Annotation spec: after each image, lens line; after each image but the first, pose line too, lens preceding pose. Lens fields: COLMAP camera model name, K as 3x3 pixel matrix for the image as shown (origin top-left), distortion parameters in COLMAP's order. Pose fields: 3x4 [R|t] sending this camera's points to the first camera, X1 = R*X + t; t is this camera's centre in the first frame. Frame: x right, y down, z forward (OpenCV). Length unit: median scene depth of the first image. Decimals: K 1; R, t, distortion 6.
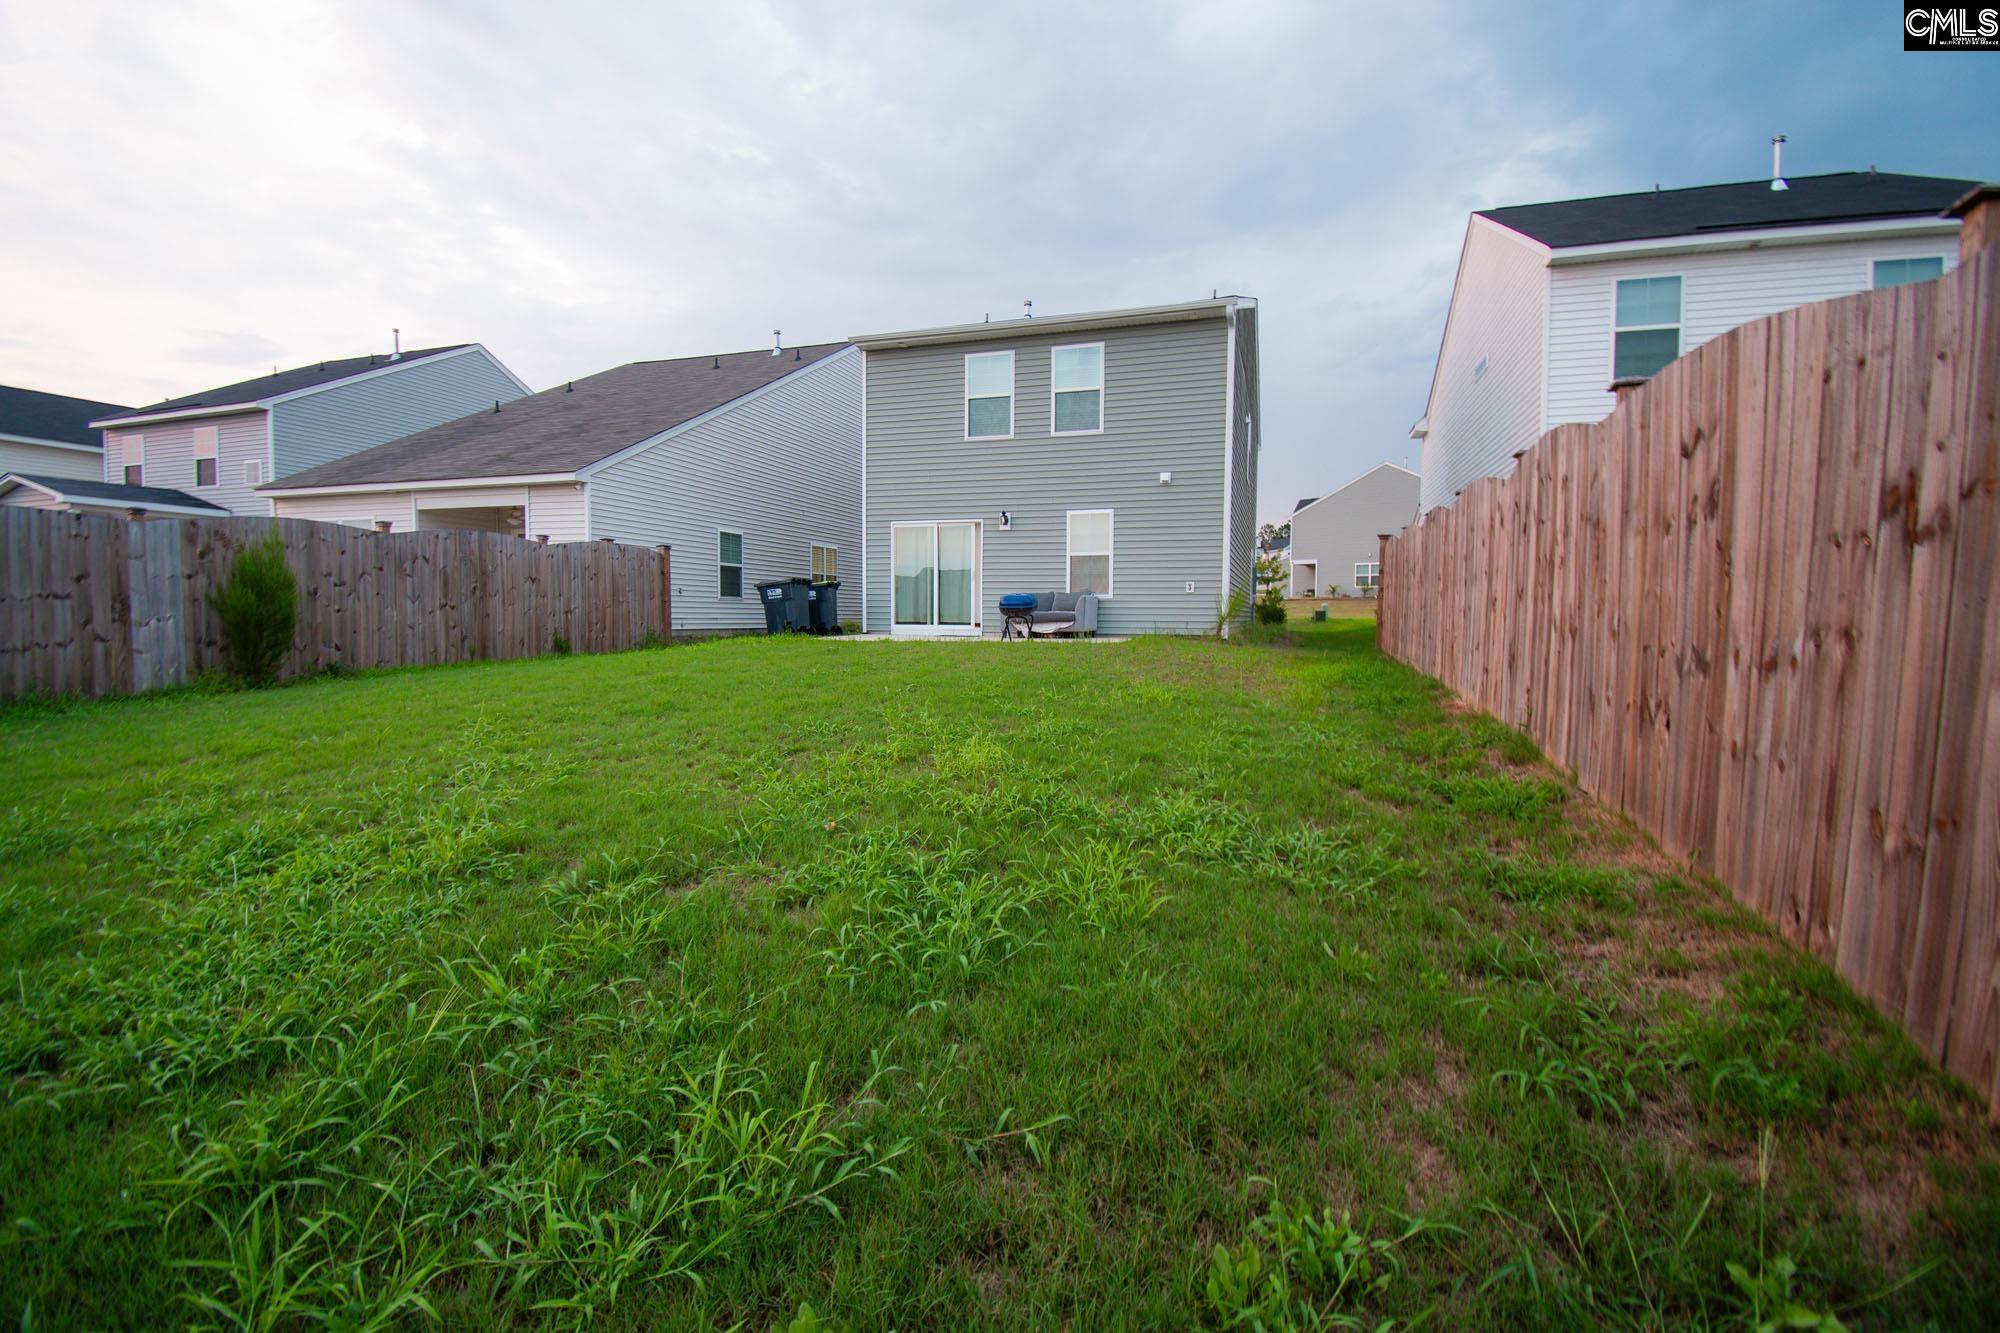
lens RADIAL K [[904.8, 0, 1019.0], [0, 904.8, 675.9], [0, 0, 1]] dist [-0.022964, -0.003080]
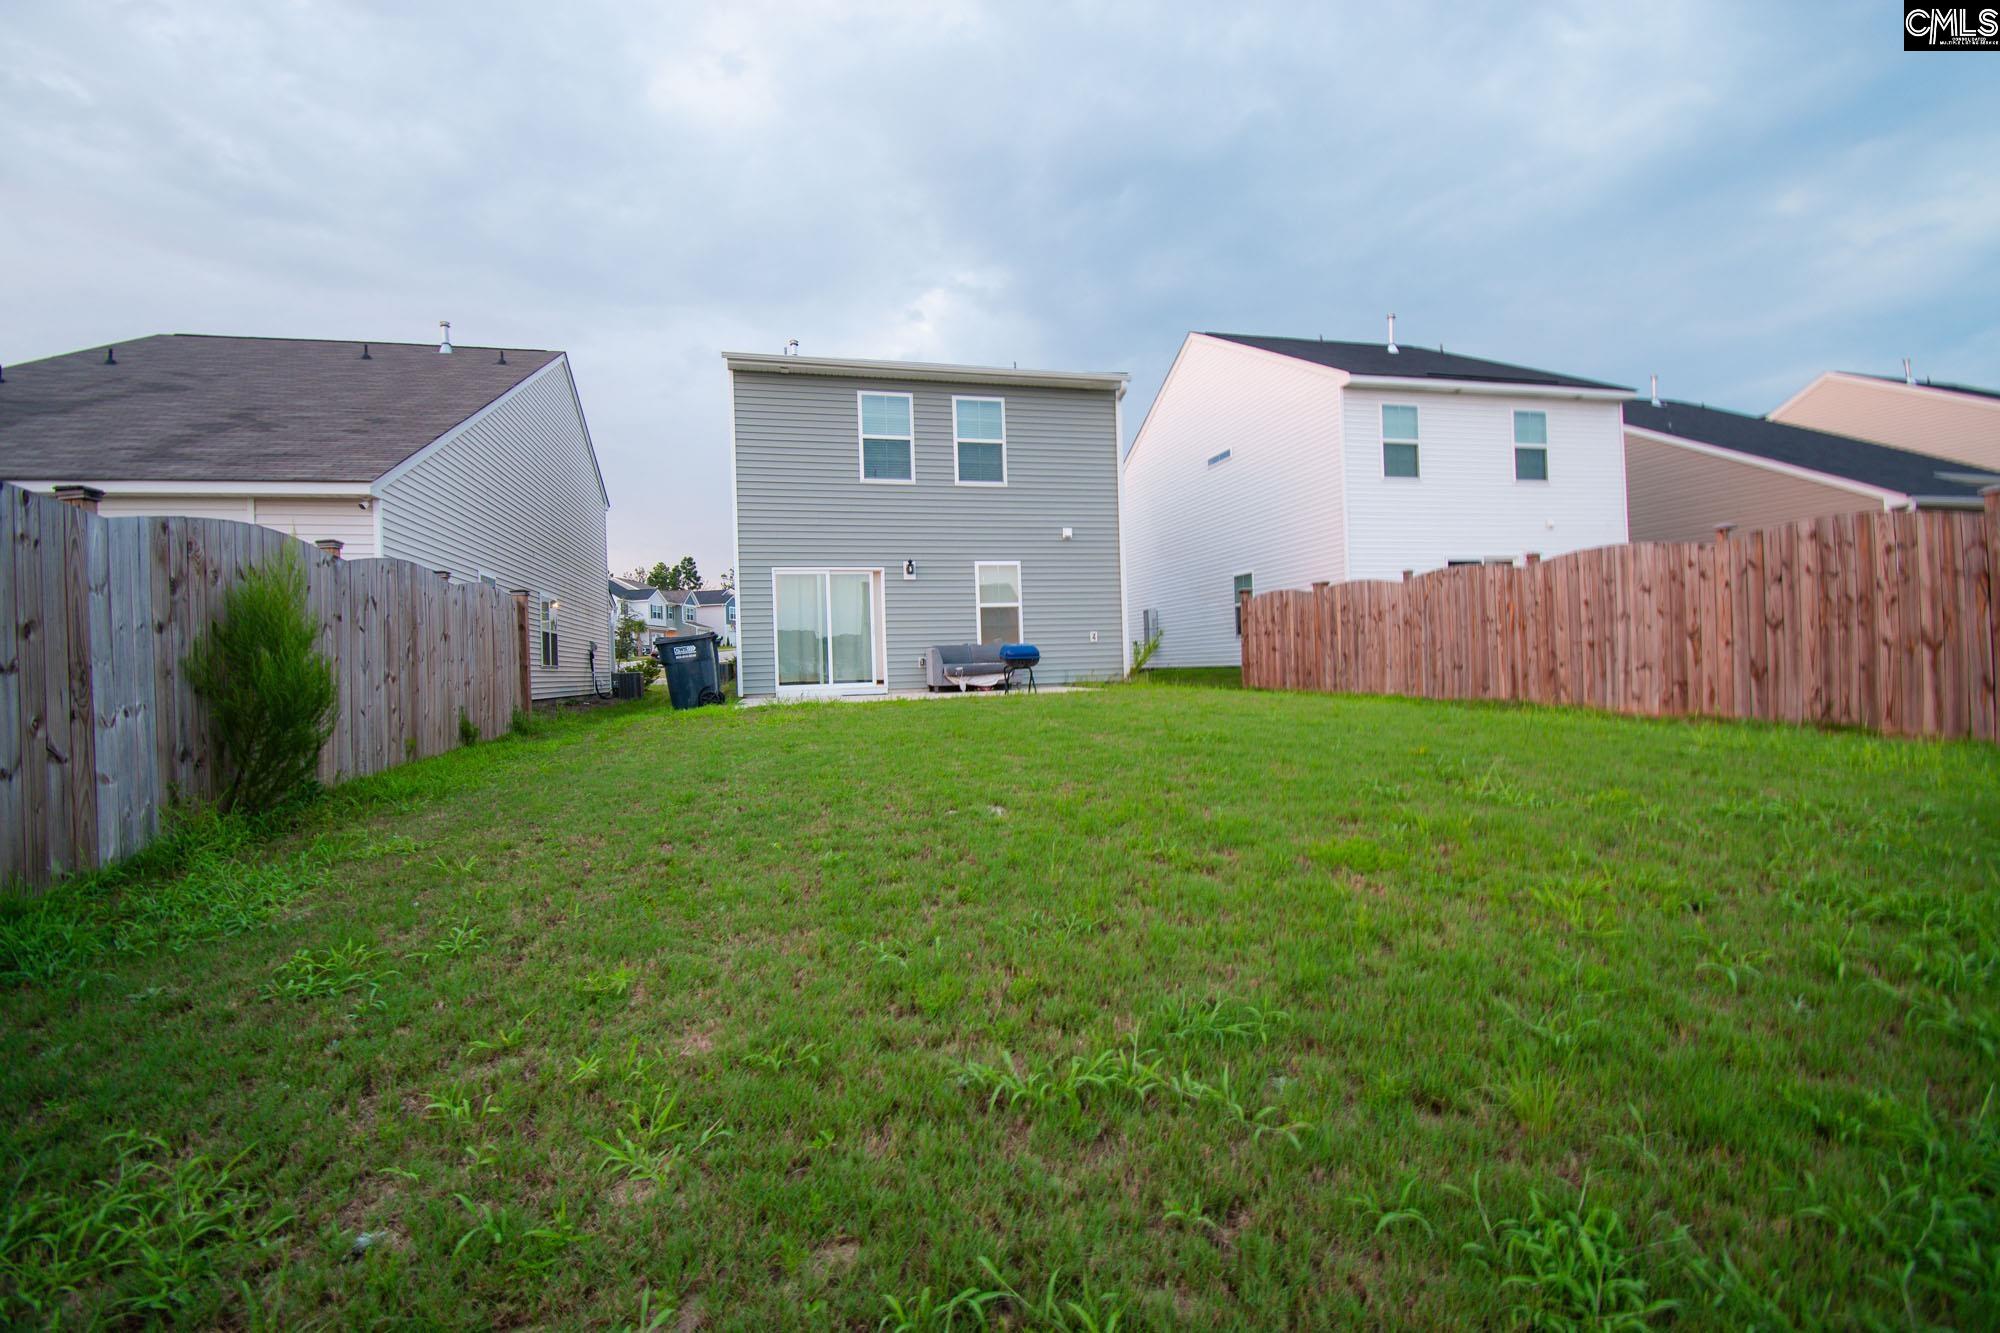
lens RADIAL K [[904.8, 0, 1010.8], [0, 904.8, 666.4], [0, 0, 1]] dist [-0.022964, -0.003080]
pose [[0.832635, -0.032079, 0.552892, -0.468126], [0.072837, 0.995992, -0.051902, -0.015329], [-0.549011, 0.083486, 0.831635, 0.172632]]
